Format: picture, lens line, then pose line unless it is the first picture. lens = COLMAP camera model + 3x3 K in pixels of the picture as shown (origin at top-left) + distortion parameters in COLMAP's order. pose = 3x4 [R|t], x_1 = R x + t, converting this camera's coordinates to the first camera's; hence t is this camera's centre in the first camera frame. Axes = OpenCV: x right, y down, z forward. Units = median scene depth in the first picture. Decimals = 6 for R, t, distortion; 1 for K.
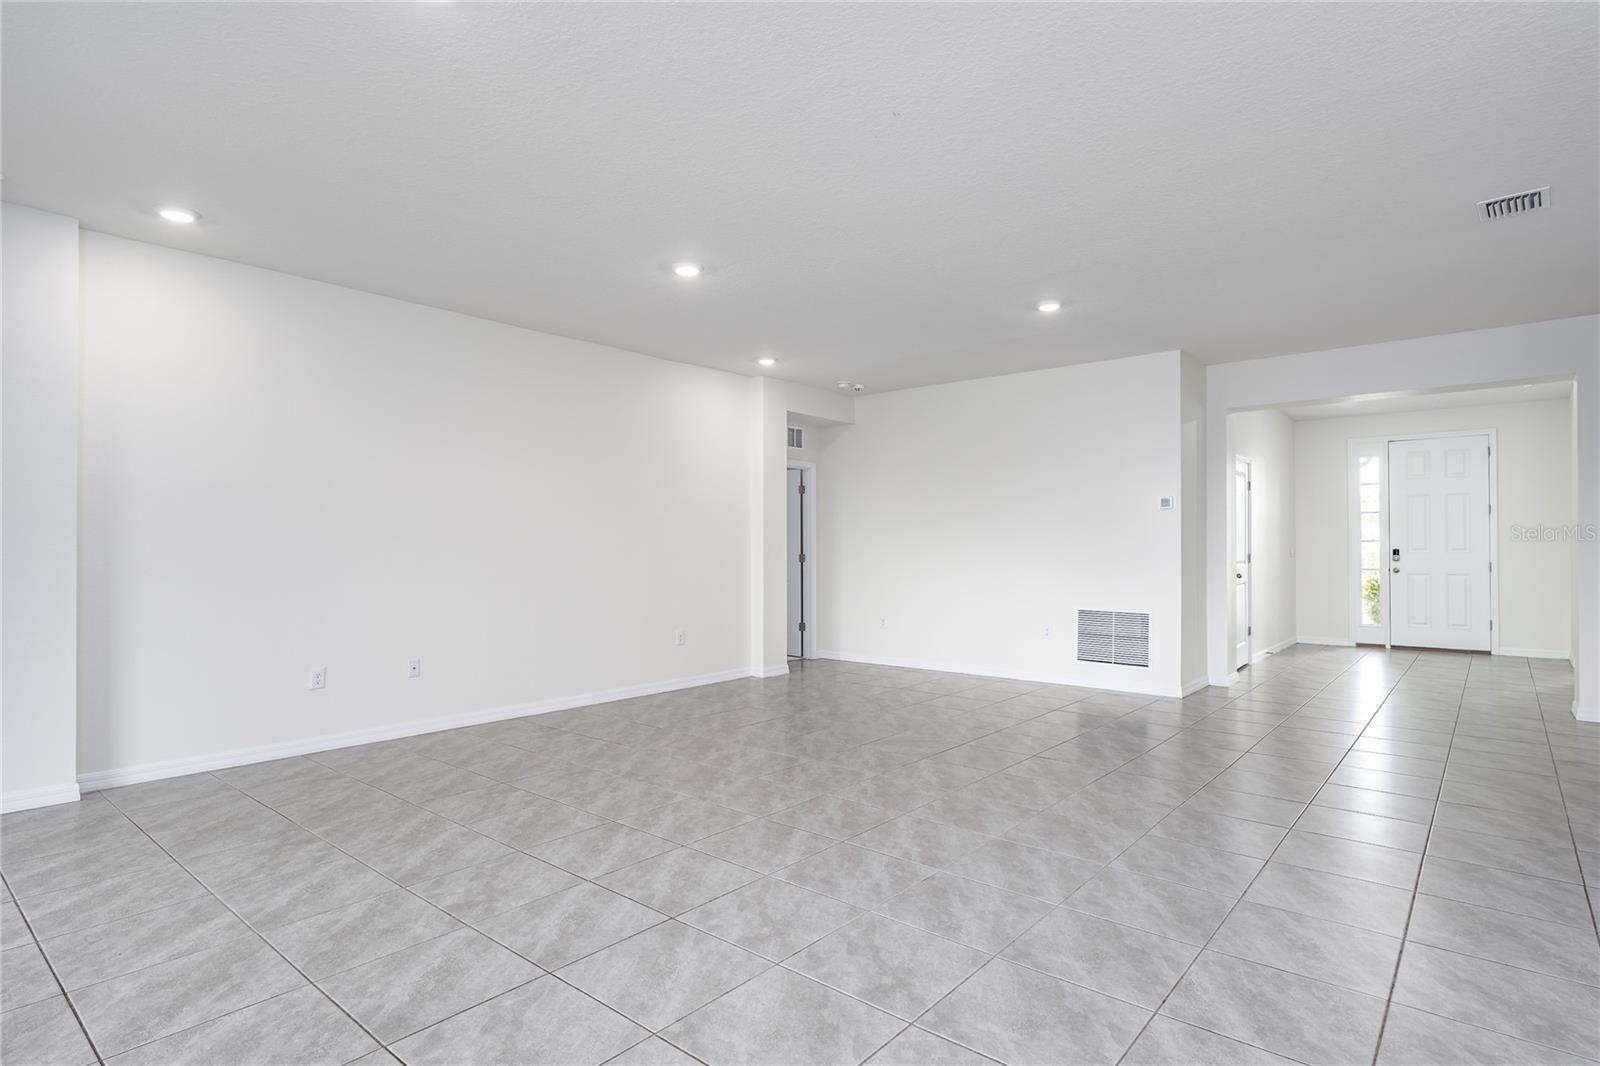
lens RADIAL K [[823.4, 0, 789.5], [0, 823.4, 535.1], [0, 0, 1]] dist [0.003854, 0.000859]
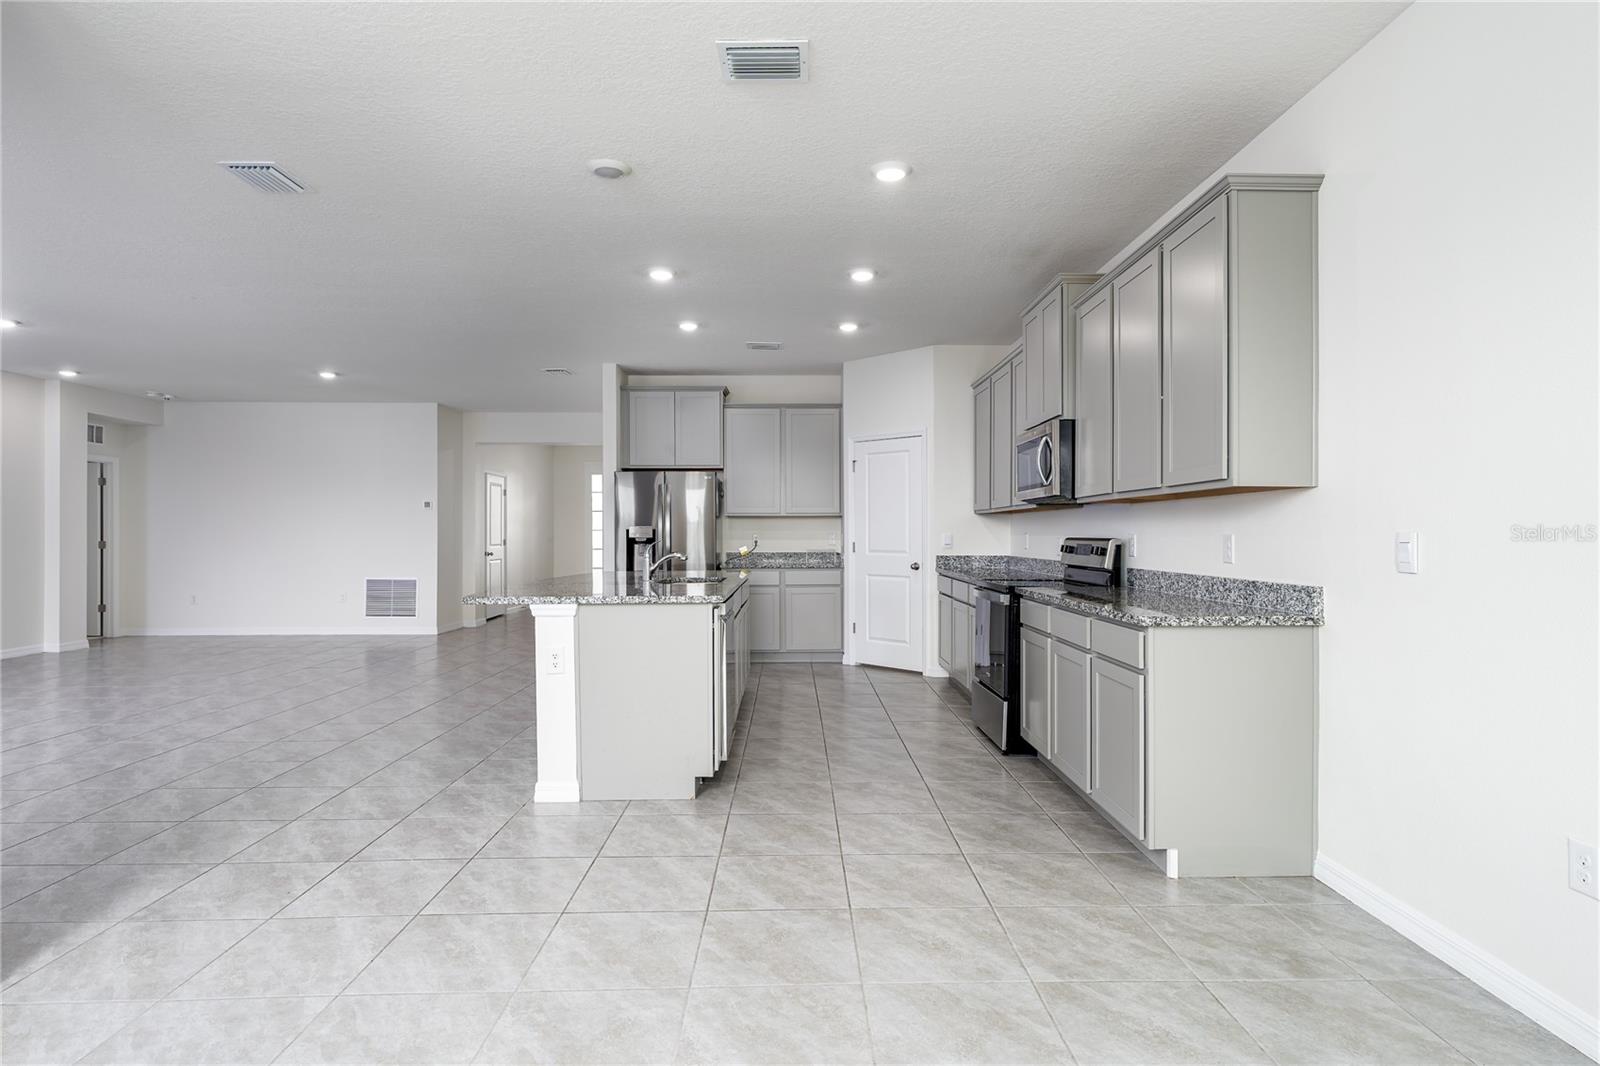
lens RADIAL K [[823.4, 0, 789.5], [0, 823.4, 535.1], [0, 0, 1]] dist [0.003854, 0.000859]
pose [[0.746073, 0.000887, 0.665864, -0.038109], [-0.010325, 0.999894, 0.010236, -0.005480], [-0.665784, -0.014512, 0.746003, -0.466561]]
